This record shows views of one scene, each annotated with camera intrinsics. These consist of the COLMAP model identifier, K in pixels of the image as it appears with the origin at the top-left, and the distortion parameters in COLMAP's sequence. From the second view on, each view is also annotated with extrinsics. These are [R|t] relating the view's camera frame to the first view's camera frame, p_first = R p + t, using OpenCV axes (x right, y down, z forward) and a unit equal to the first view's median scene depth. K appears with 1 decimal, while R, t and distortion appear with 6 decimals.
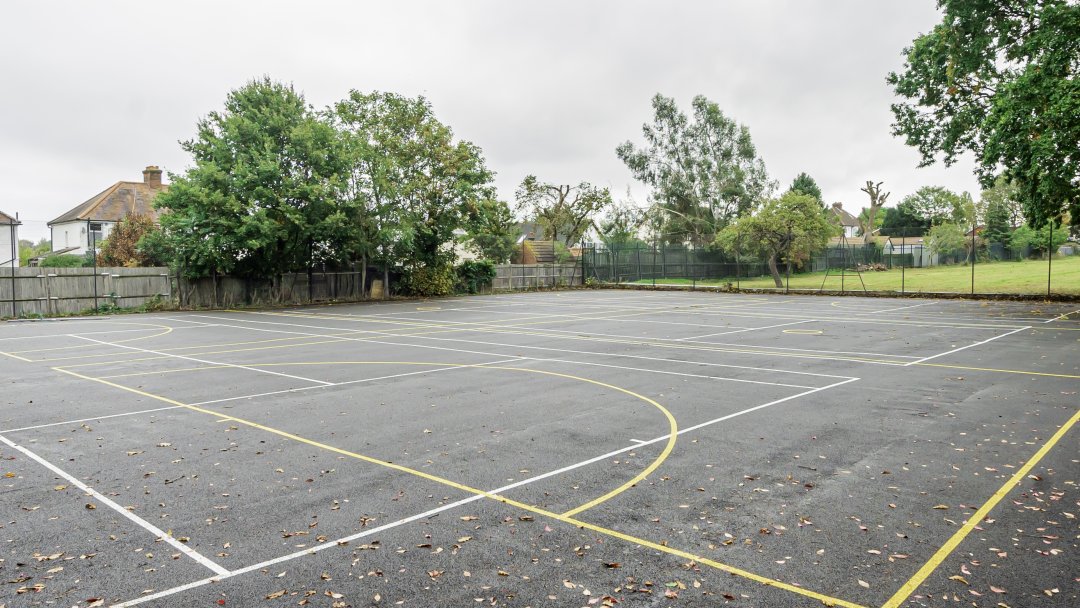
lens RADIAL K [[761.5, 0, 539.8], [0, 761.5, 307.0], [0, 0, 1]] dist [-0.006762, 0.000288]
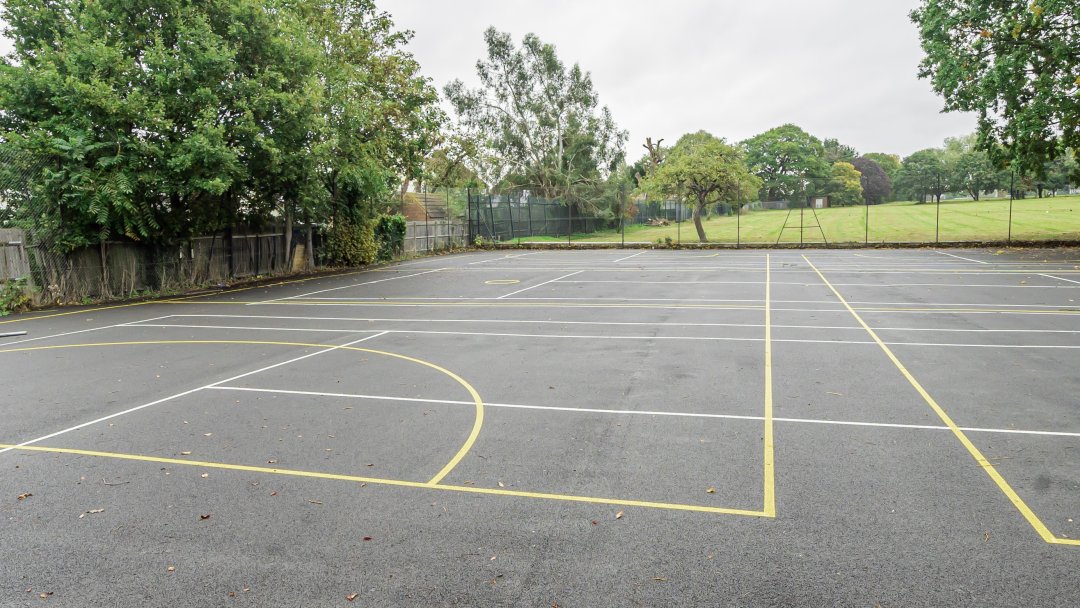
lens RADIAL K [[751.3, 0, 538.8], [0, 751.3, 306.5], [0, 0, 1]] dist [-0.004125, -0.000310]
pose [[0.896202, -0.062549, 0.439215, -0.284478], [0.039574, 0.997336, 0.061283, -0.011353], [-0.441878, -0.037540, 0.896289, 0.261378]]
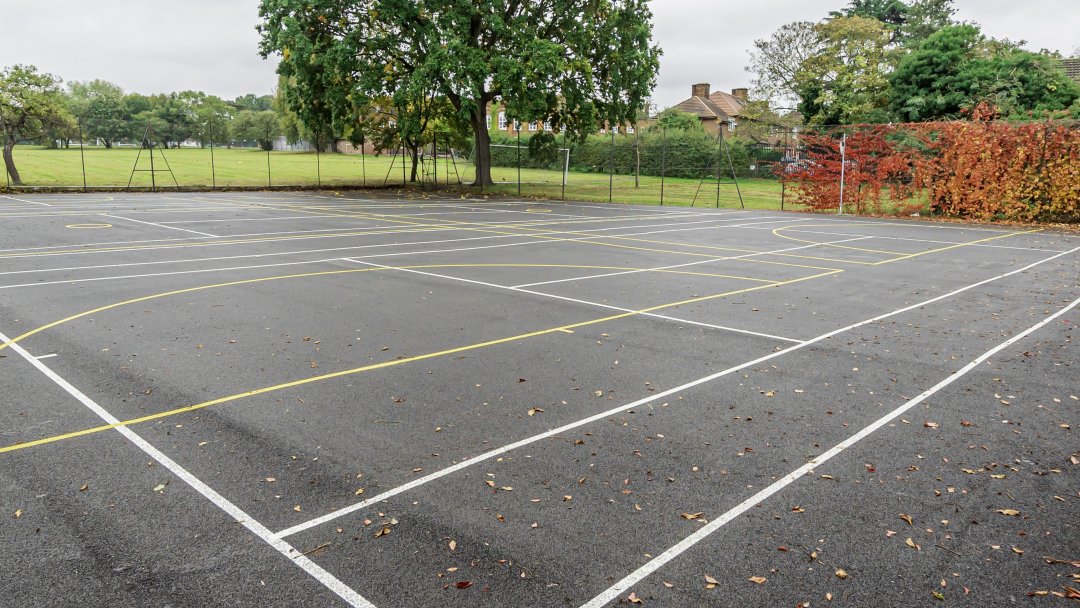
lens RADIAL K [[742.8, 0, 540.0], [0, 742.8, 304.0], [0, 0, 1]] dist [-0.006207, 0.001025]
pose [[0.022588, -0.175061, 0.984298, -0.487810], [0.037539, 0.984004, 0.174147, -0.017872], [-0.999040, 0.033016, 0.028798, 0.431065]]
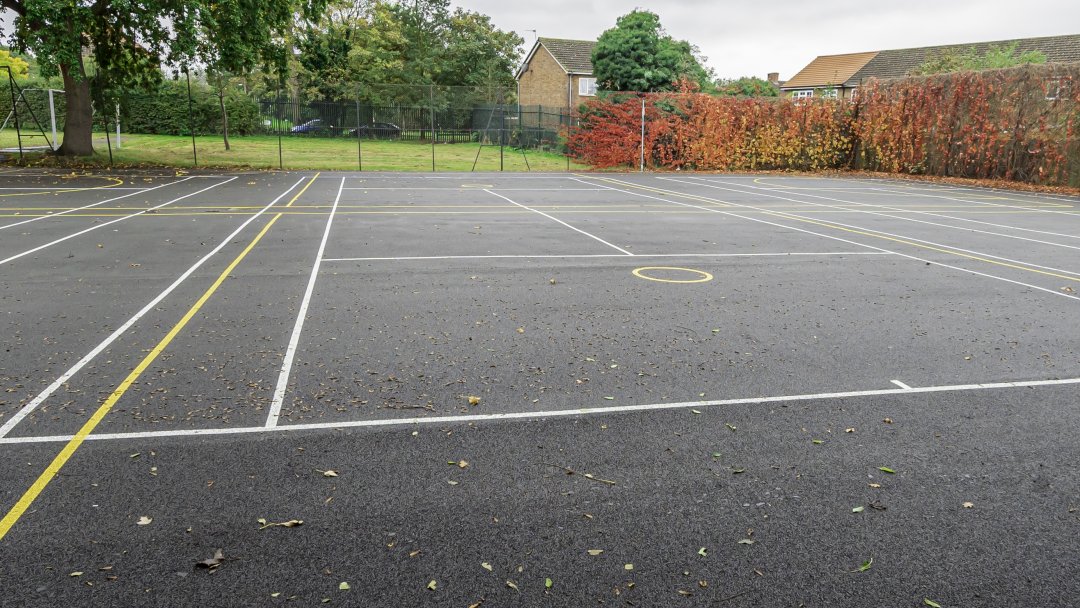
lens RADIAL K [[742.8, 0, 540.0], [0, 742.8, 304.0], [0, 0, 1]] dist [-0.006207, 0.001025]
pose [[-0.834383, -0.129709, 0.535706, -0.170587], [0.017322, 0.965265, 0.260697, -0.038599], [-0.550913, 0.226801, -0.803154, 0.842955]]
